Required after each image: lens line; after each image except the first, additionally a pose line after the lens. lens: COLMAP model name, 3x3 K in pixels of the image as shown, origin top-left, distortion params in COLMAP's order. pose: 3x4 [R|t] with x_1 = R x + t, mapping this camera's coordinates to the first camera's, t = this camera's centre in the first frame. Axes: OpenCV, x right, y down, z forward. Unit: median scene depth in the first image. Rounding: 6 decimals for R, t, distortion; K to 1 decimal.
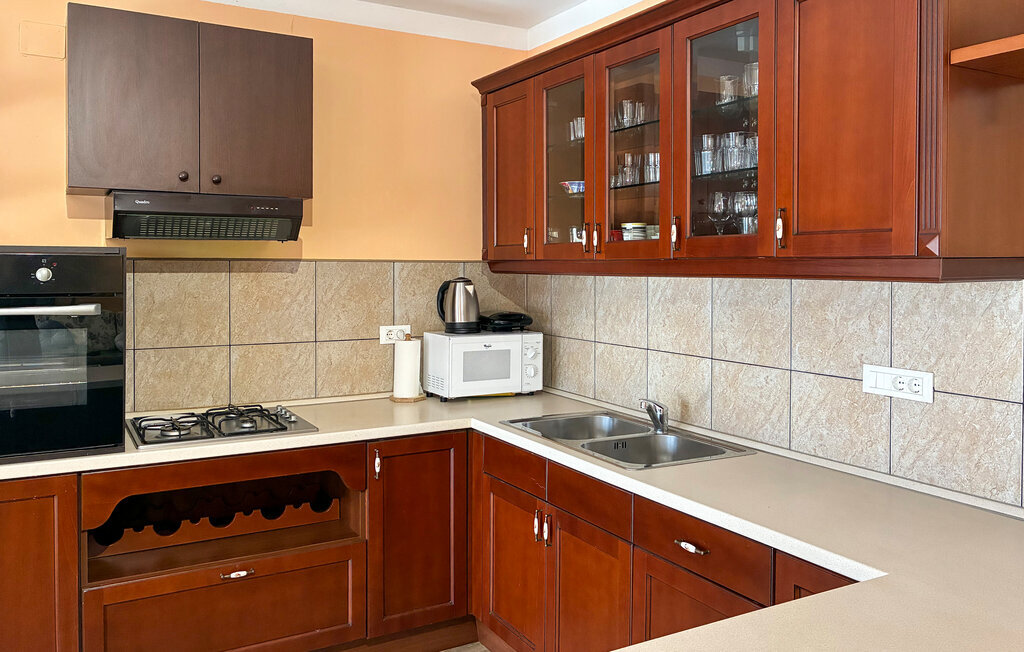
lens RADIAL K [[814.4, 0, 508.3], [0, 814.4, 277.6], [0, 0, 1]] dist [0.111128, -0.165544]
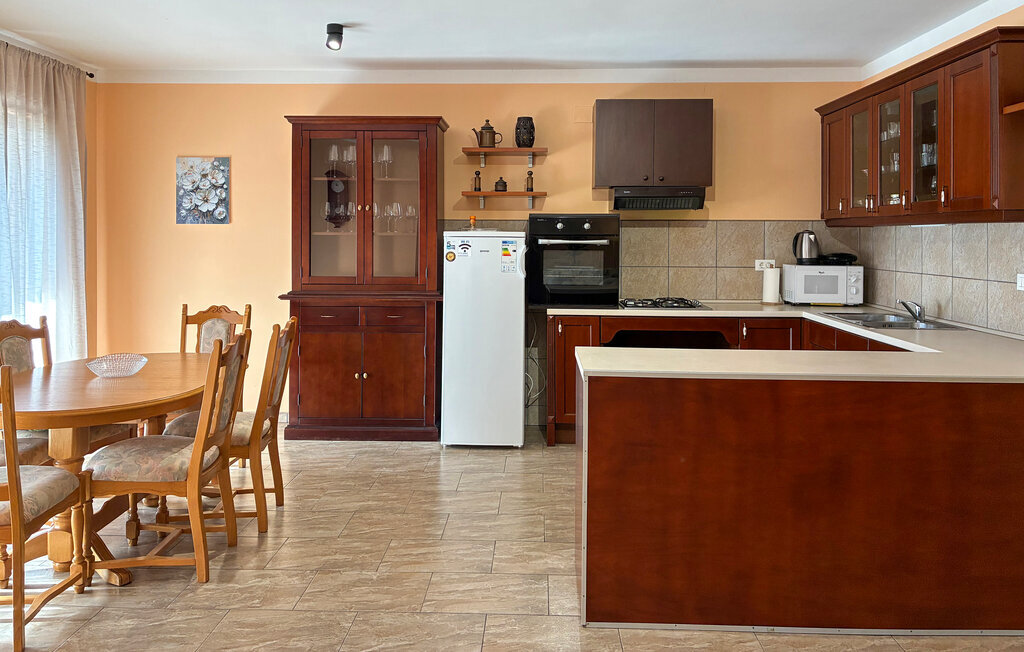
lens RADIAL K [[784.1, 0, 507.6], [0, 784.1, 237.3], [0, 0, 1]] dist [0.005919, -0.001843]
pose [[0.850561, -0.000687, -0.525877, 0.261006], [-0.007013, 0.999895, -0.012649, 0.038478], [0.525830, 0.014447, 0.850467, -0.641716]]
